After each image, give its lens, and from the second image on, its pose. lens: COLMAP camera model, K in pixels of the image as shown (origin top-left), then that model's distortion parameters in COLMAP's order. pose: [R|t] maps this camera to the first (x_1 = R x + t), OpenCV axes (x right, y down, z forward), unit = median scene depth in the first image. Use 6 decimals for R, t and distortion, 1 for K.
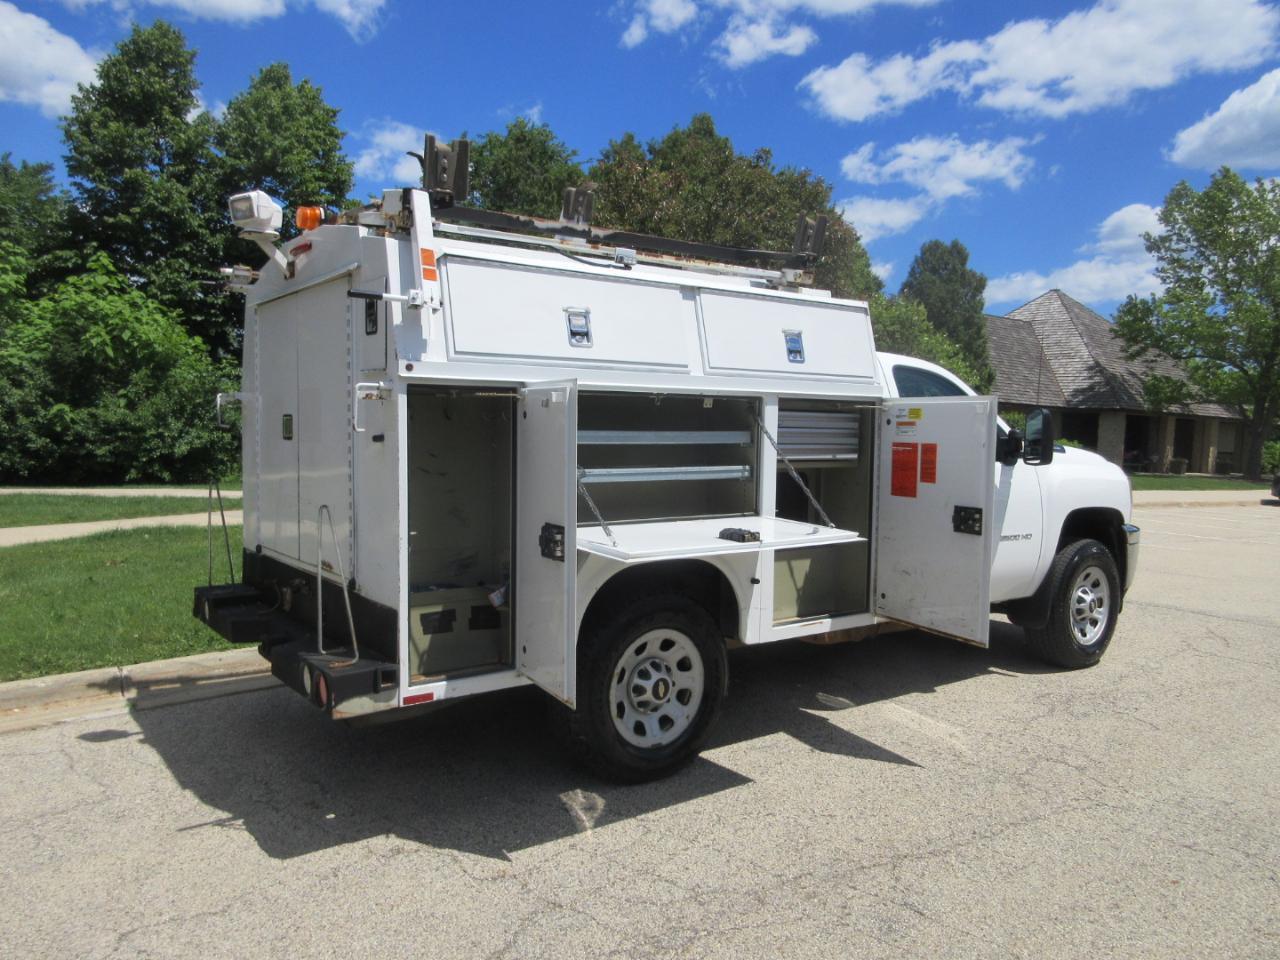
lens RADIAL K [[971.1, 0, 637.1], [0, 971.1, 485.2], [0, 0, 1]] dist [-0.003662, 0.009551]
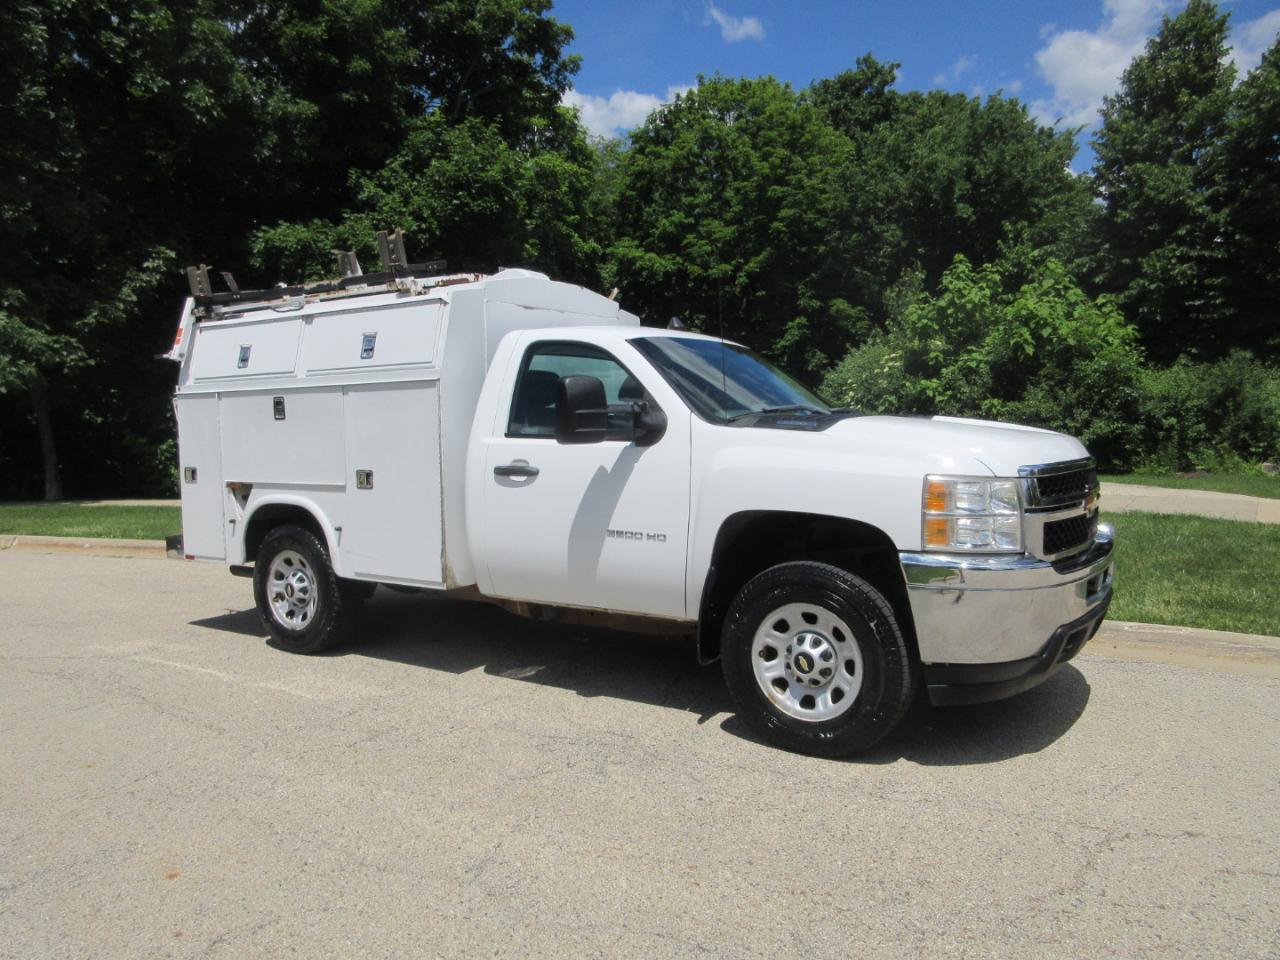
lens RADIAL K [[971.1, 0, 632.1], [0, 971.1, 477.4], [0, 0, 1]] dist [-0.003662, 0.009551]
pose [[0.322710, 0.038640, -0.945709, 1.188151], [-0.040432, 0.998817, 0.027013, -0.017854], [0.945634, 0.029520, 0.323890, 0.752661]]
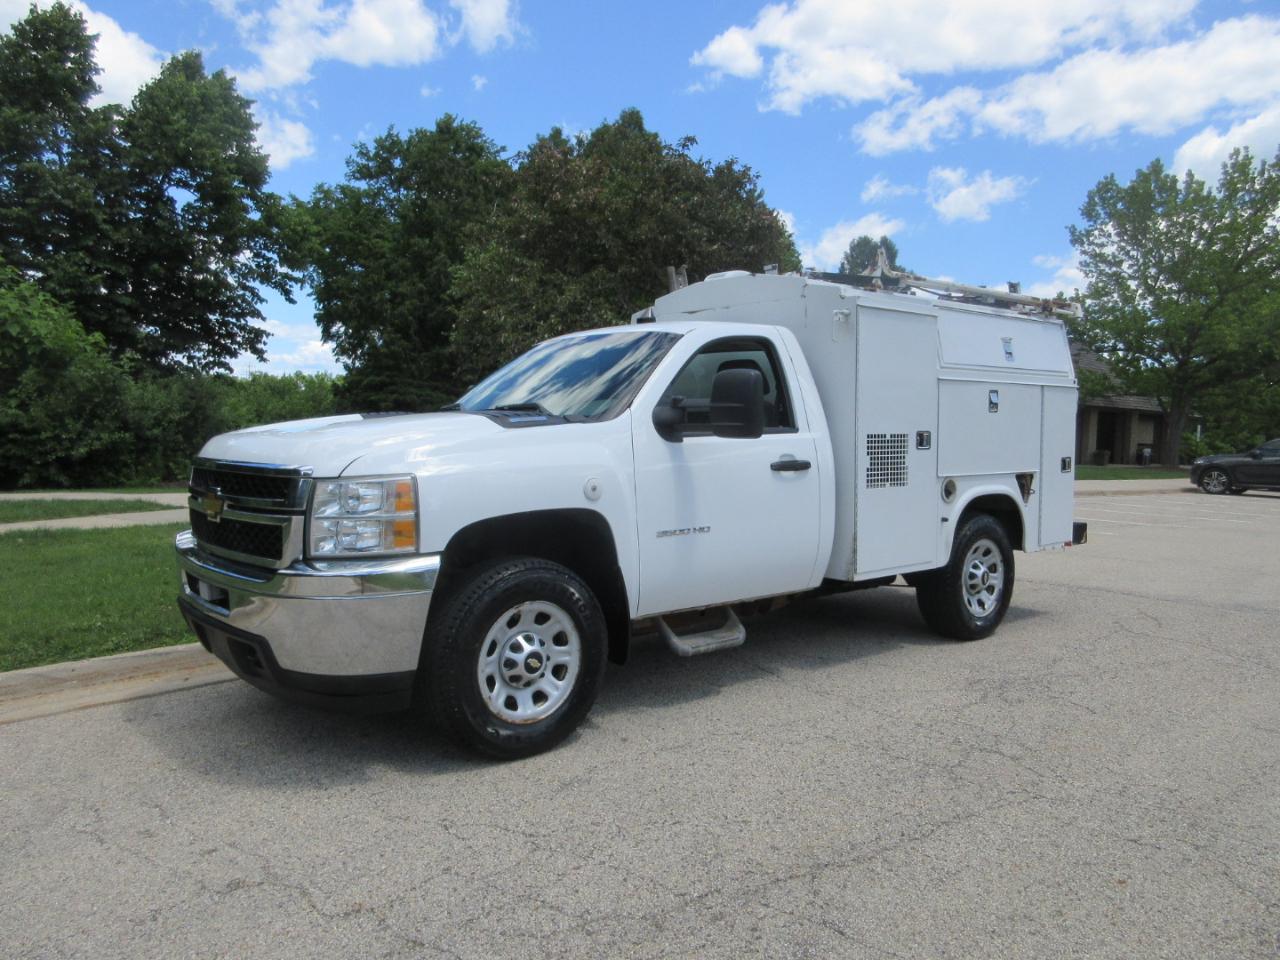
lens RADIAL K [[971.1, 0, 642.9], [0, 971.1, 486.5], [0, 0, 1]] dist [-0.003662, 0.009551]
pose [[0.997565, -0.016805, 0.067681, 0.035088], [0.016866, 0.999858, -0.000329, 0.021762], [-0.067666, 0.001470, 0.997707, 0.080712]]
